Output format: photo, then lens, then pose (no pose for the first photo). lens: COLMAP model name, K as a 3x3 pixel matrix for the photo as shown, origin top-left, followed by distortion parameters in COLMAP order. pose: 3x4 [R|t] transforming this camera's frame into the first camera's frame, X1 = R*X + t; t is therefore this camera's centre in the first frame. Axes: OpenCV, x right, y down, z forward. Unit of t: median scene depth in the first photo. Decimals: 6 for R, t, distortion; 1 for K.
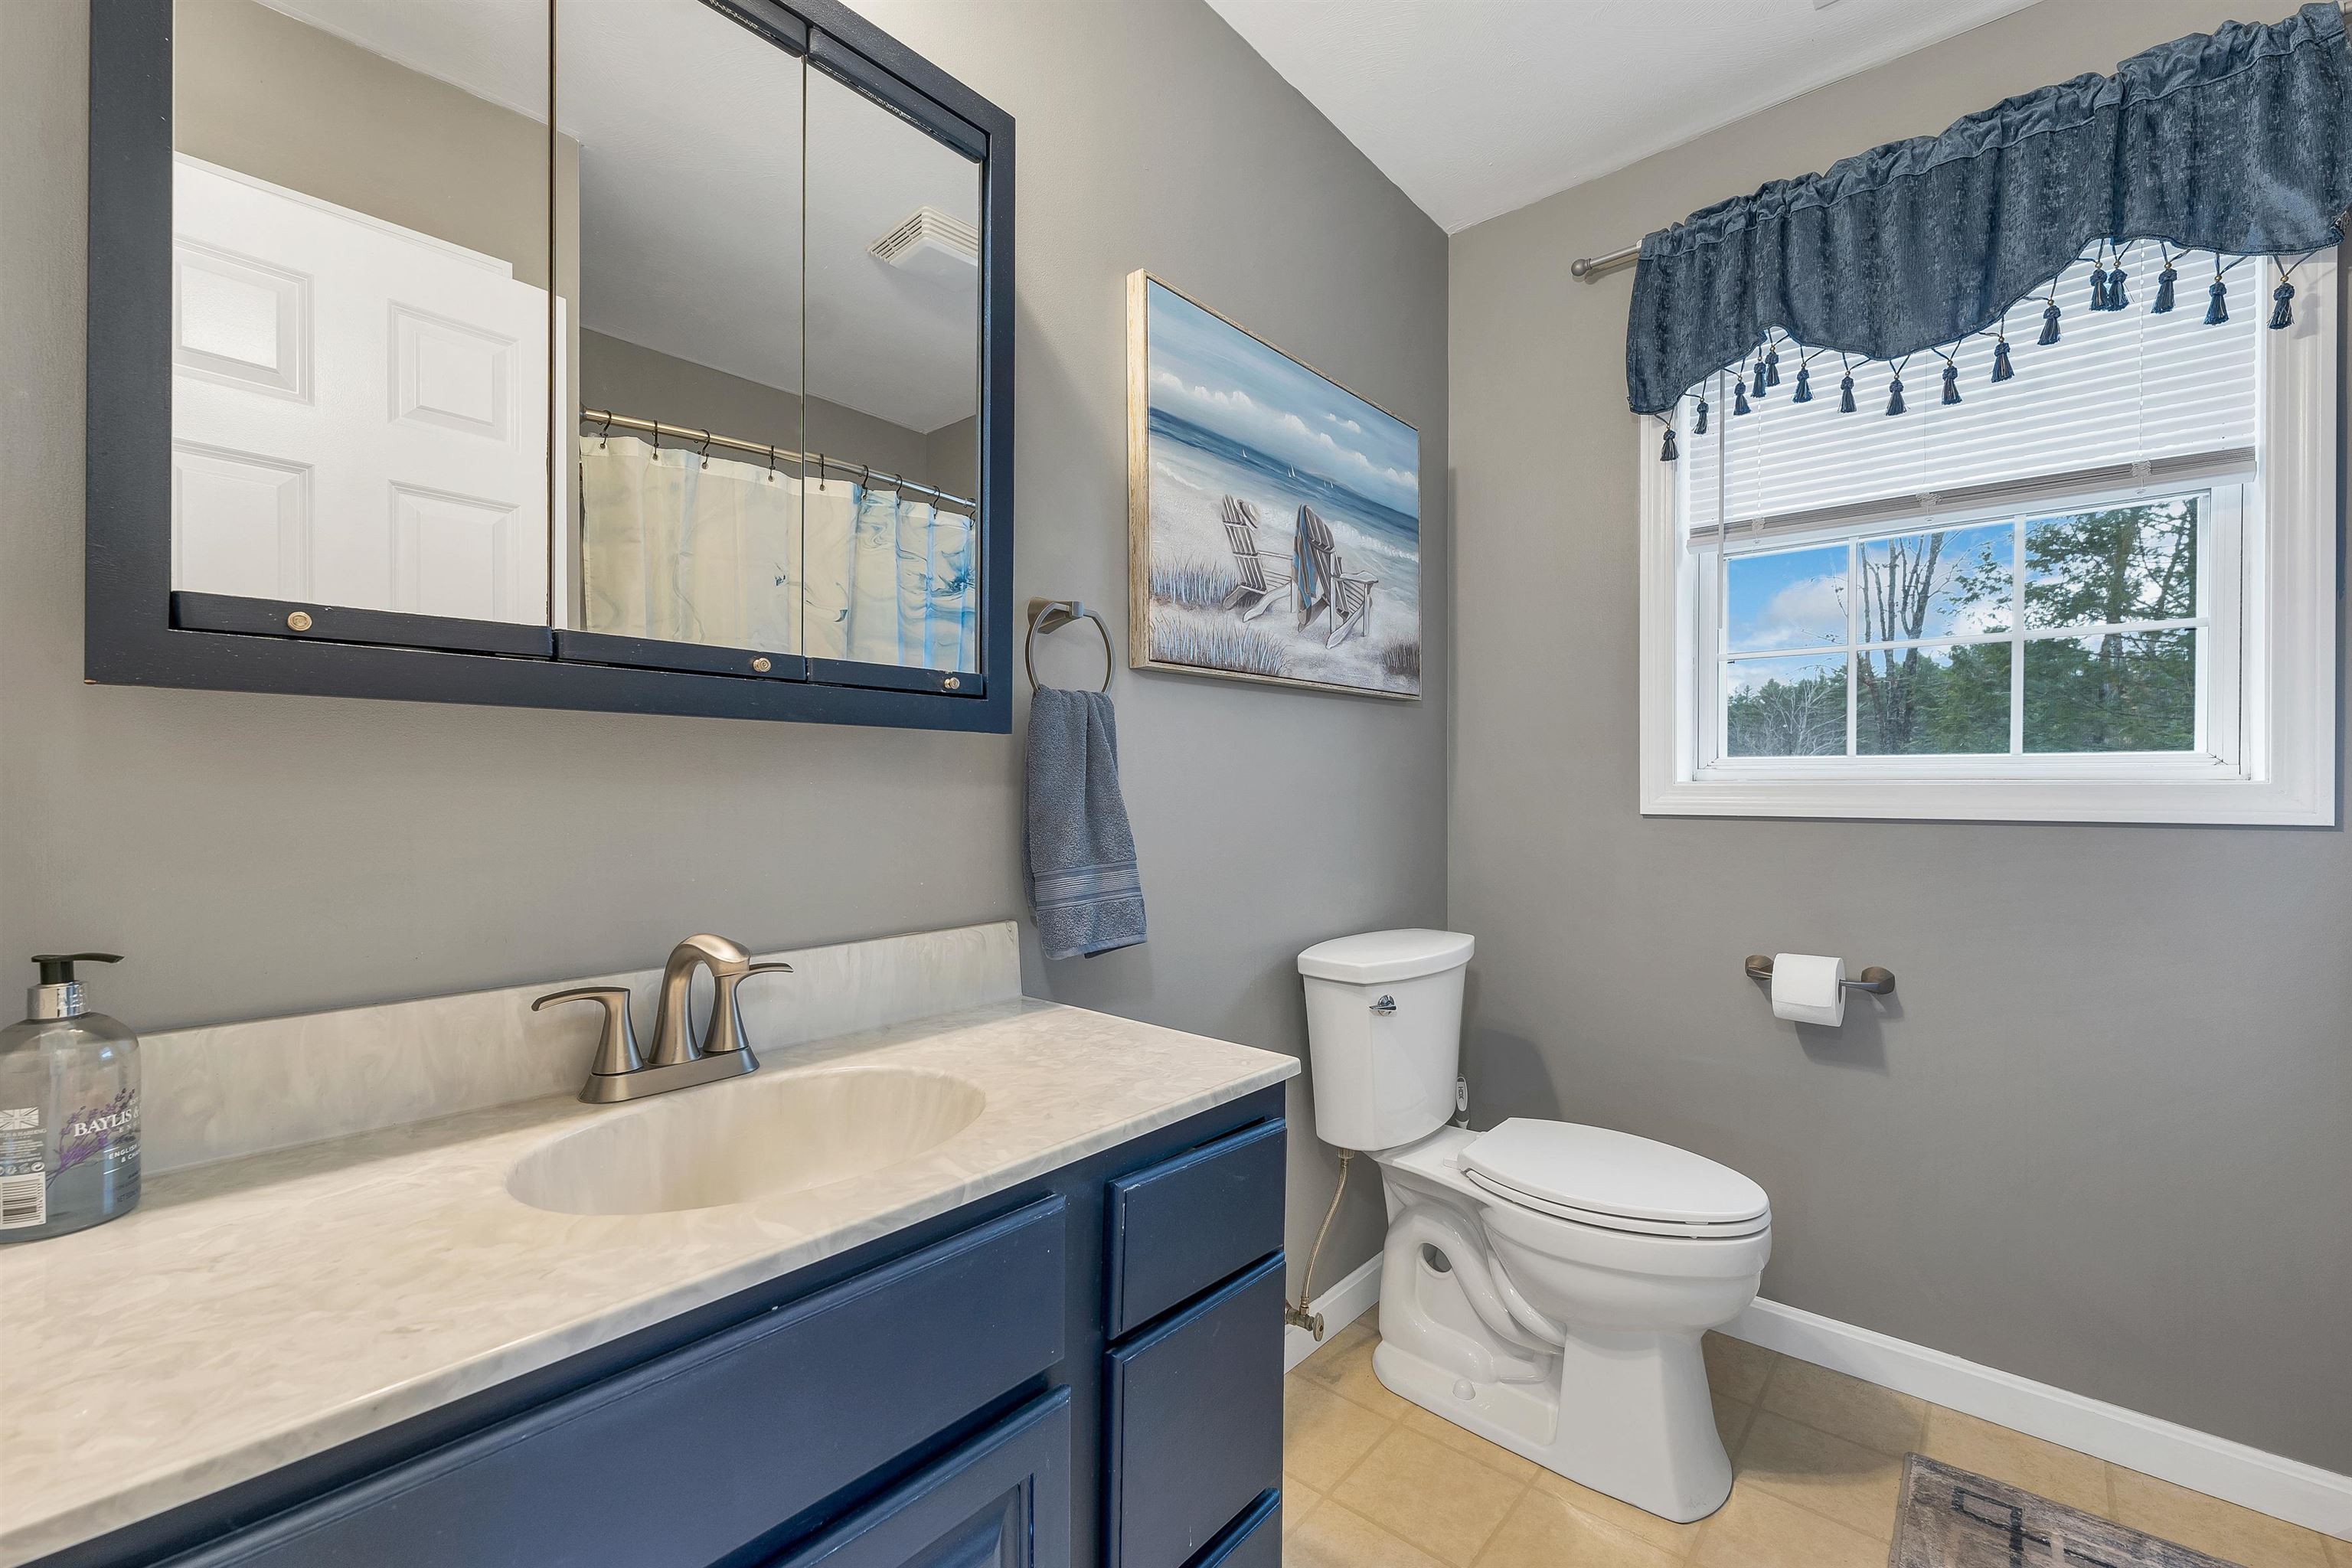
lens RADIAL K [[980.2, 0, 1182.0], [0, 980.2, 783.7], [0, 0, 1]] dist [0.002157, 0.000452]
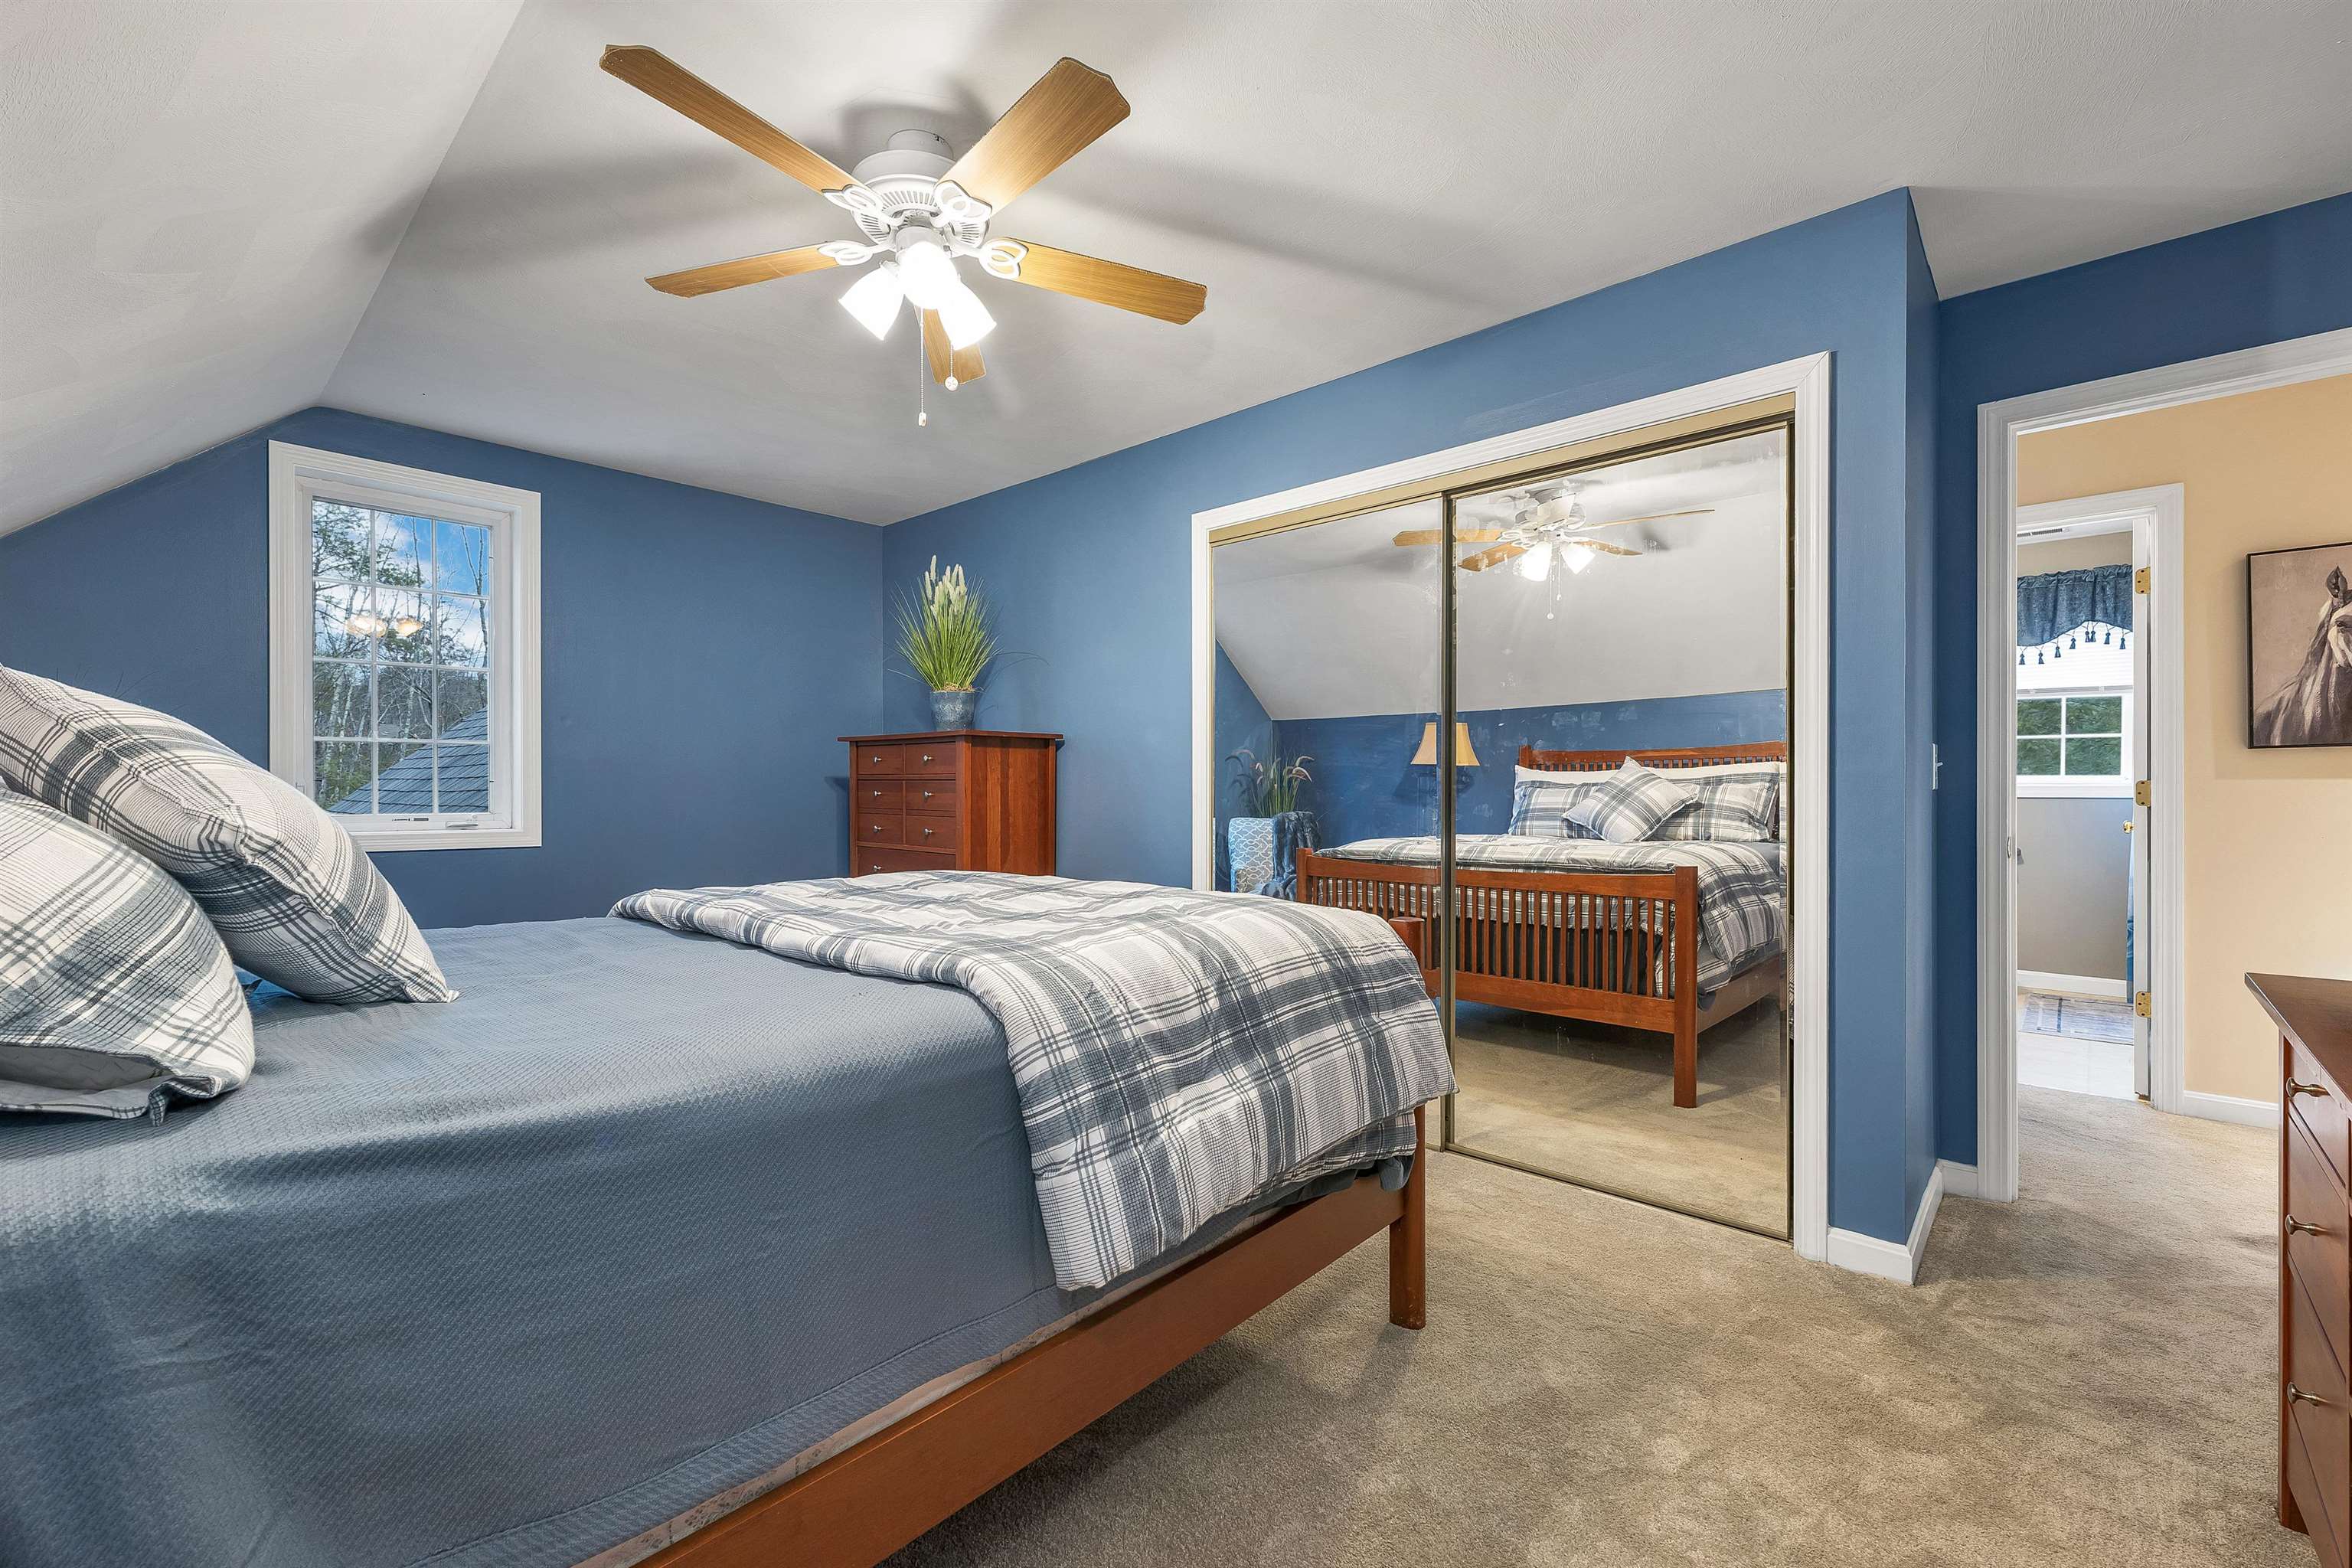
lens RADIAL K [[980.2, 0, 1174.3], [0, 980.2, 789.3], [0, 0, 1]] dist [0.002157, 0.000452]
pose [[0.999560, 0.000859, -0.029642, -1.736385], [-0.000910, 0.999998, -0.001712, 0.022198], [0.029640, 0.001739, 0.999559, -2.036391]]
